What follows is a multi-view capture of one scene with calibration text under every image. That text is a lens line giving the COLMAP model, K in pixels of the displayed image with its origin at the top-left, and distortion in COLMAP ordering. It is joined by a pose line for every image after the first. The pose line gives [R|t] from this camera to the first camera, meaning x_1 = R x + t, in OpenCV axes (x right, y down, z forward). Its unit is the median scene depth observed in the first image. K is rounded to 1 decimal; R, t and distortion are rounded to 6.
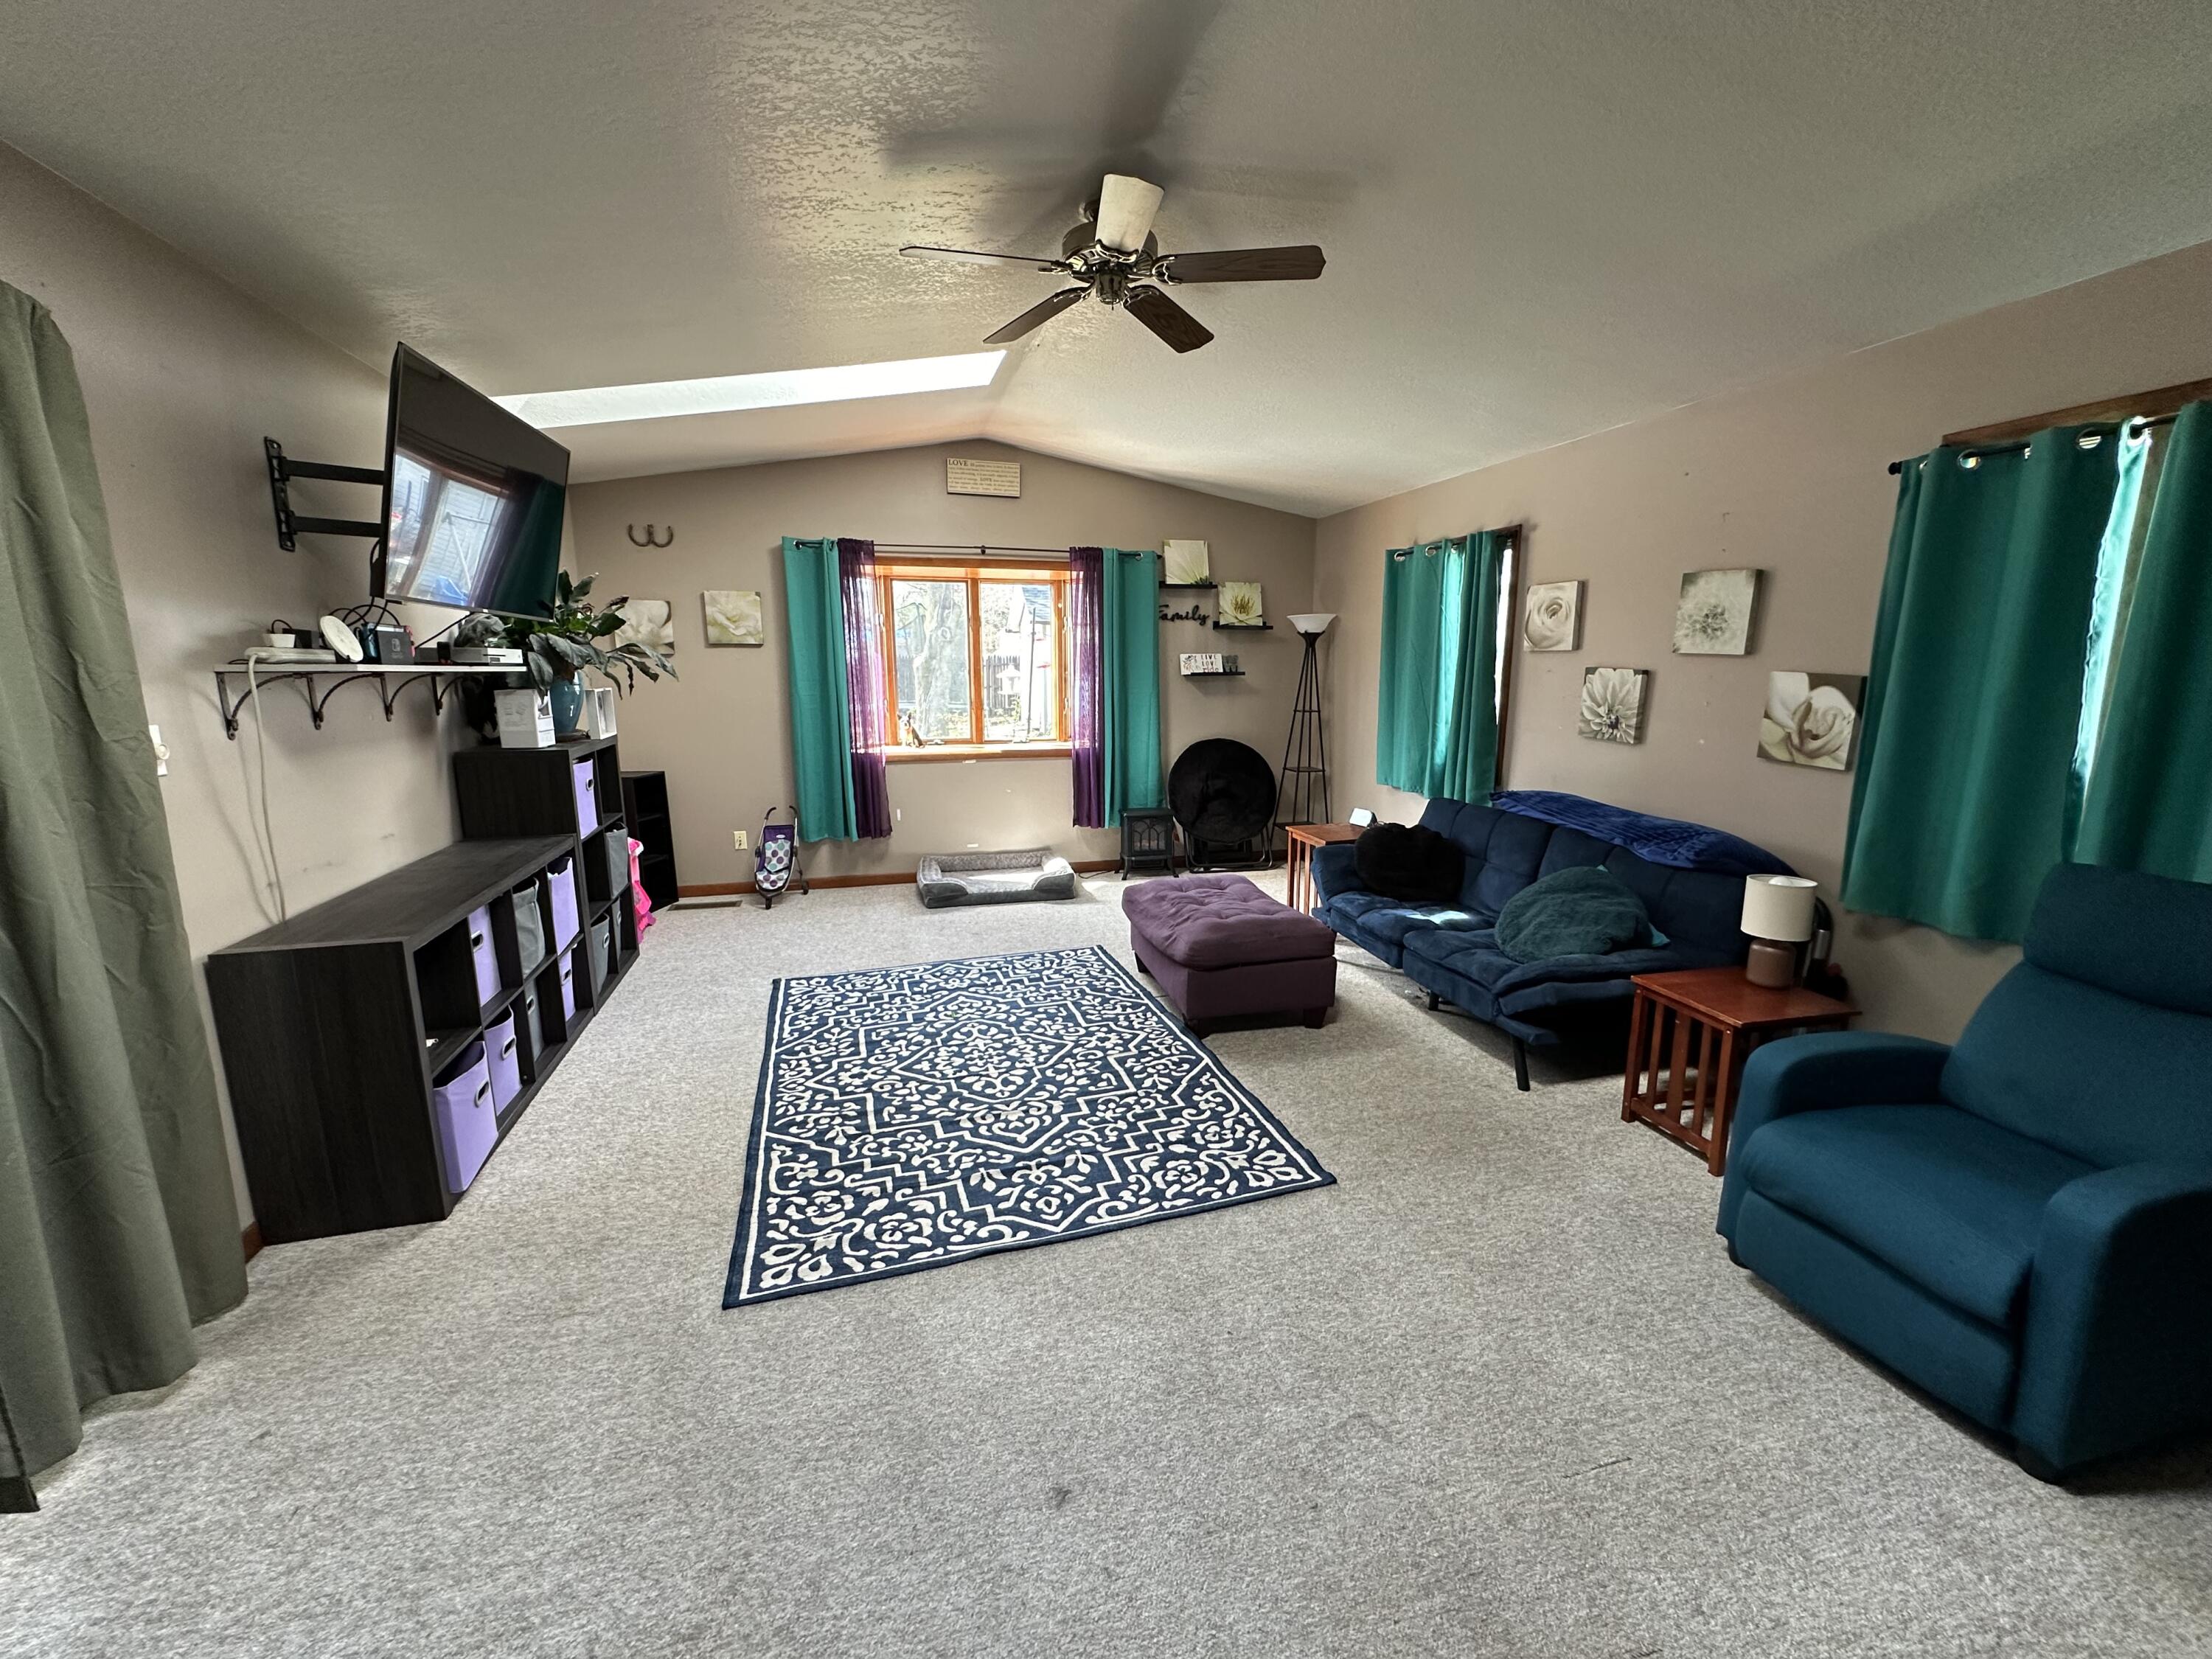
lens RADIAL K [[881.0, 0, 1101.4], [0, 881.0, 830.9], [0, 0, 1]] dist [-0.003074, 0.000193]
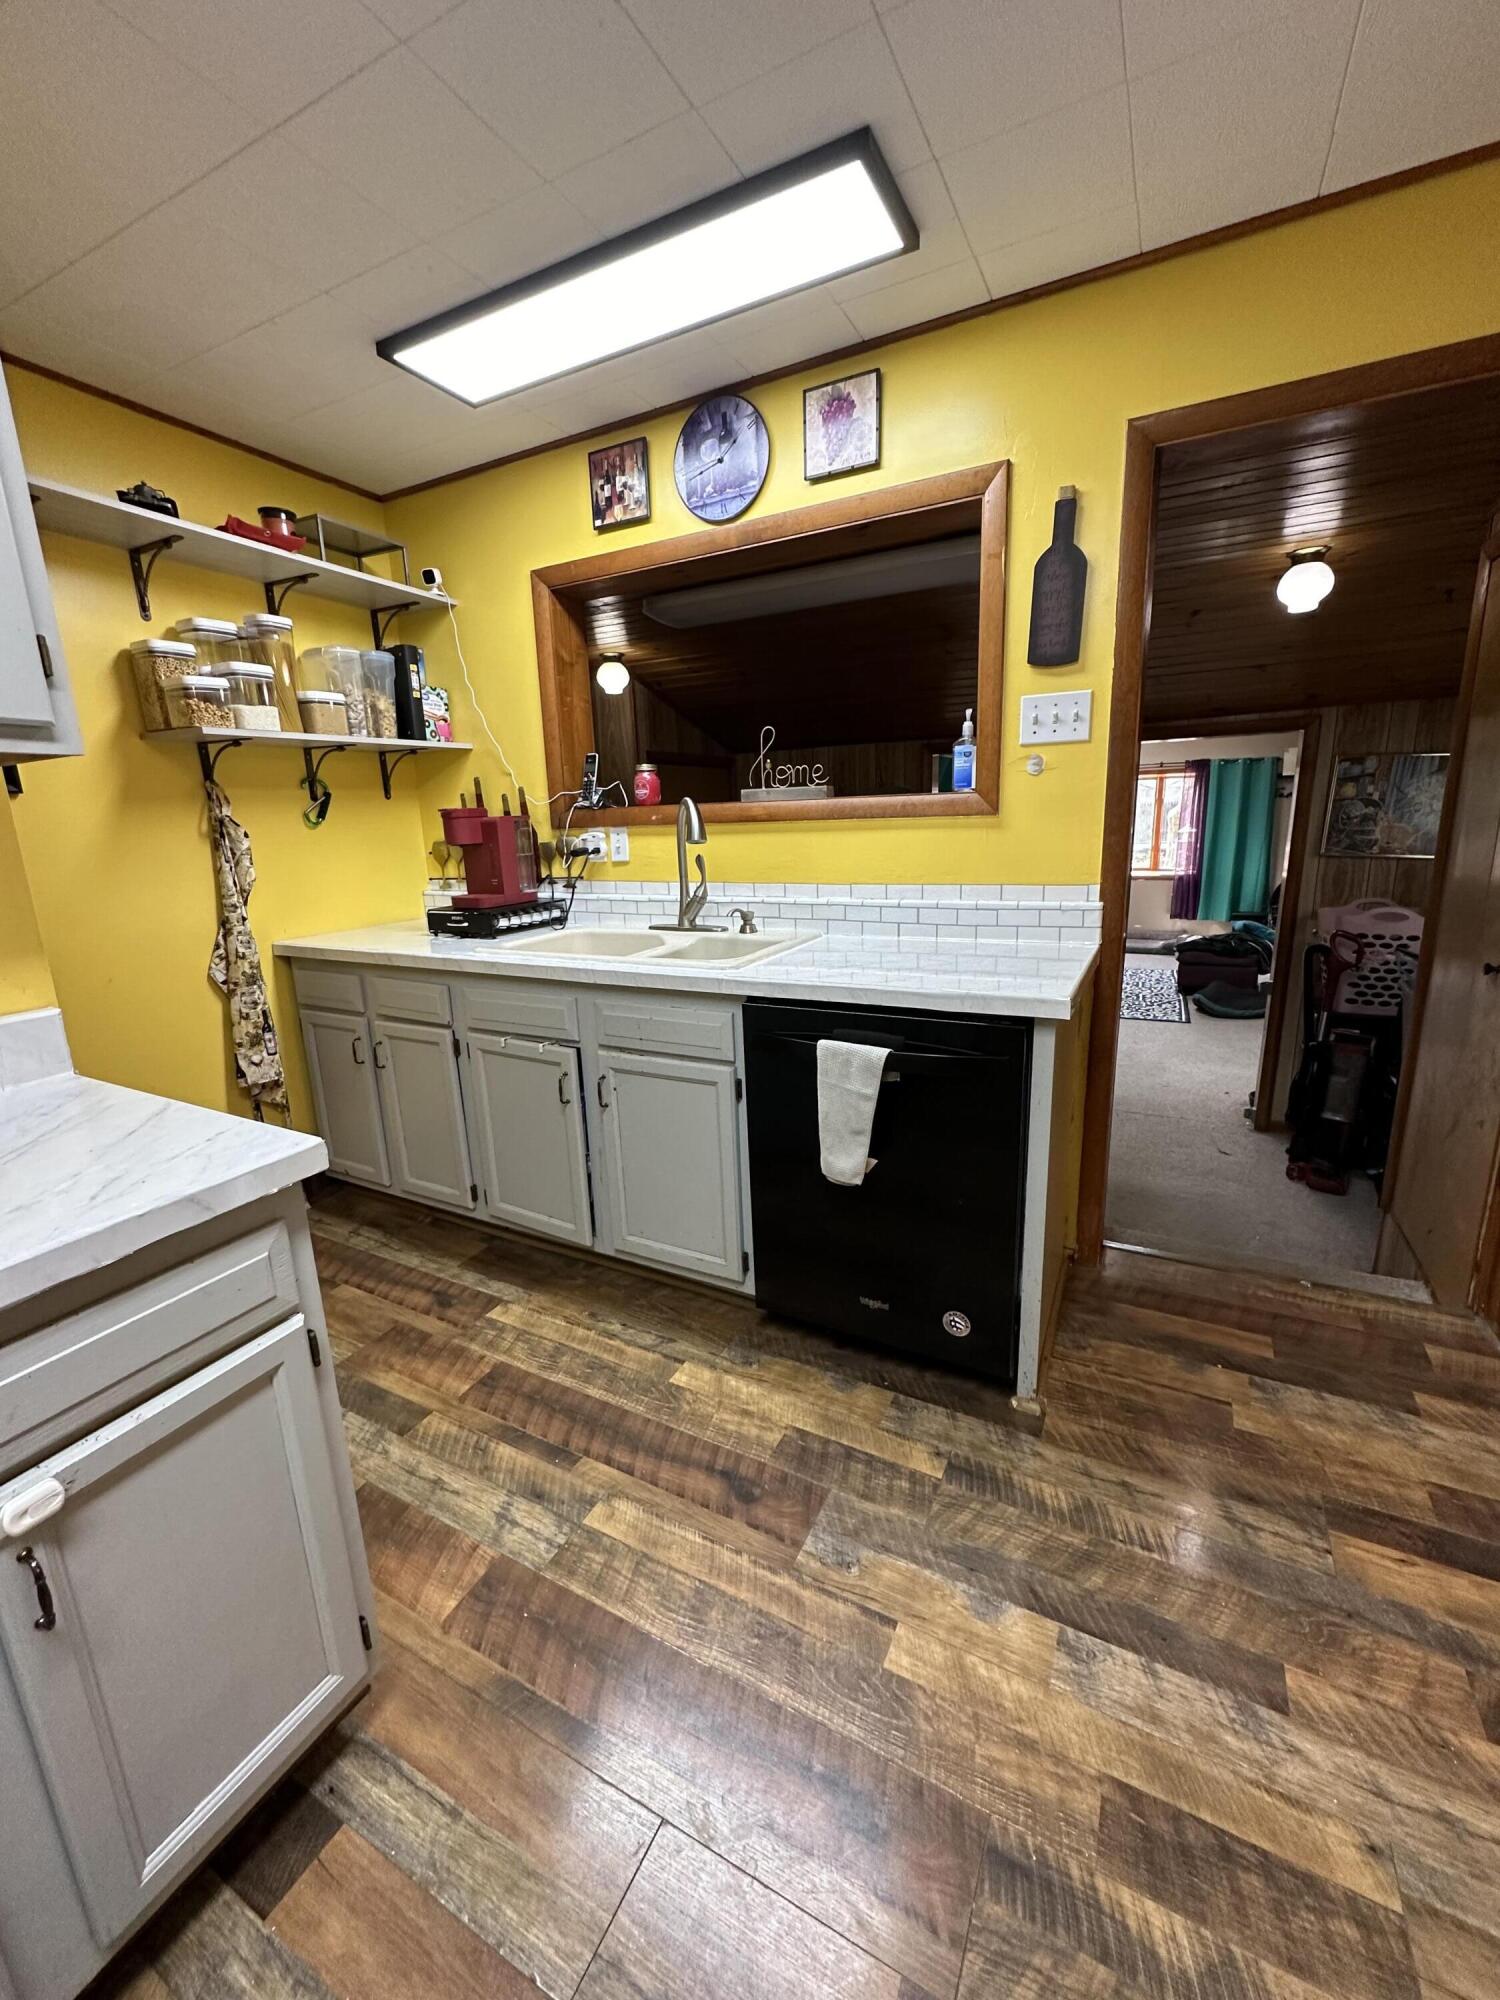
lens RADIAL K [[796.5, 0, 753.2], [0, 796.5, 1002.3], [0, 0, 1]] dist [-0.003074, 0.000193]
pose [[0.732784, 0.130617, -0.667807, 0.727073], [-0.092741, 0.991417, 0.092147, 0.177715], [0.674112, -0.005590, 0.738608, -1.423107]]
